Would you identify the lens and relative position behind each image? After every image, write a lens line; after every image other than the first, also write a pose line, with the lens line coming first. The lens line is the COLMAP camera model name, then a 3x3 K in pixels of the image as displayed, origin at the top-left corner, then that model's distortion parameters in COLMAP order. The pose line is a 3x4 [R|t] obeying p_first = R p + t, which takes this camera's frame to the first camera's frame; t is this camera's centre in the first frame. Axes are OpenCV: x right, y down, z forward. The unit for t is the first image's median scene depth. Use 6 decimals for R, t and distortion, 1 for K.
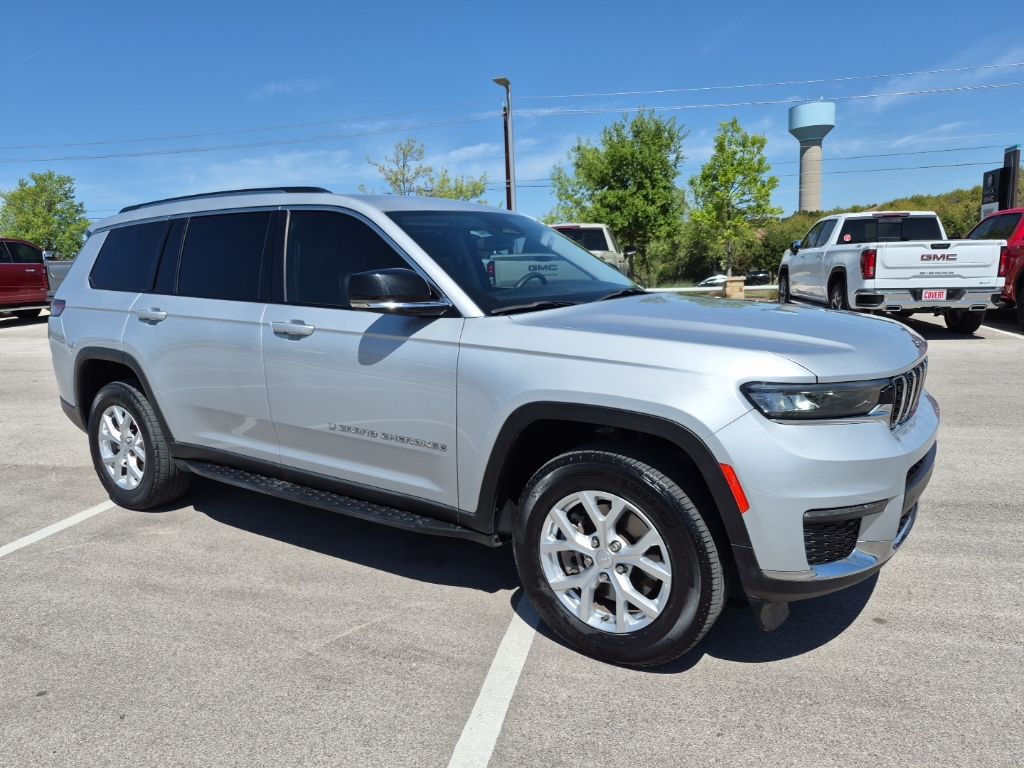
lens RADIAL K [[713.5, 0, 504.9], [0, 713.5, 383.1], [0, 0, 1]] dist [0.070445, -0.065532]
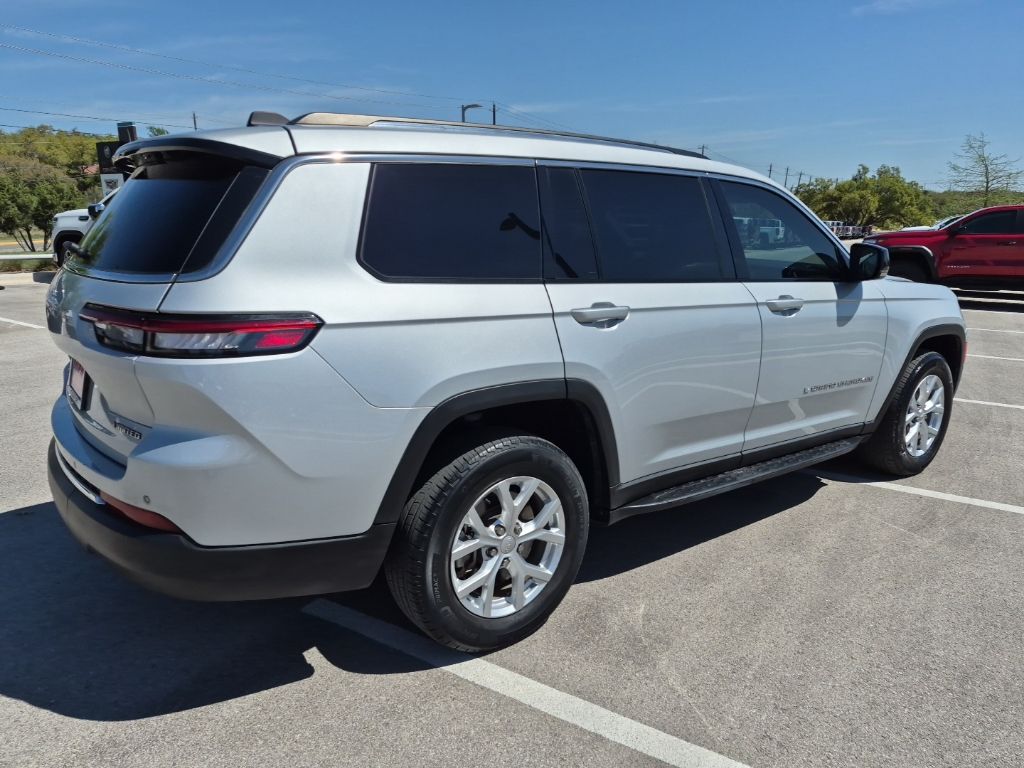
lens RADIAL K [[713.5, 0, 510.0], [0, 713.5, 383.5], [0, 0, 1]] dist [0.070445, -0.065532]
pose [[0.311600, -0.178879, 0.933224, -1.291241], [0.136493, 0.980362, 0.142339, -0.153730], [-0.940359, 0.083026, 0.329897, 0.978307]]
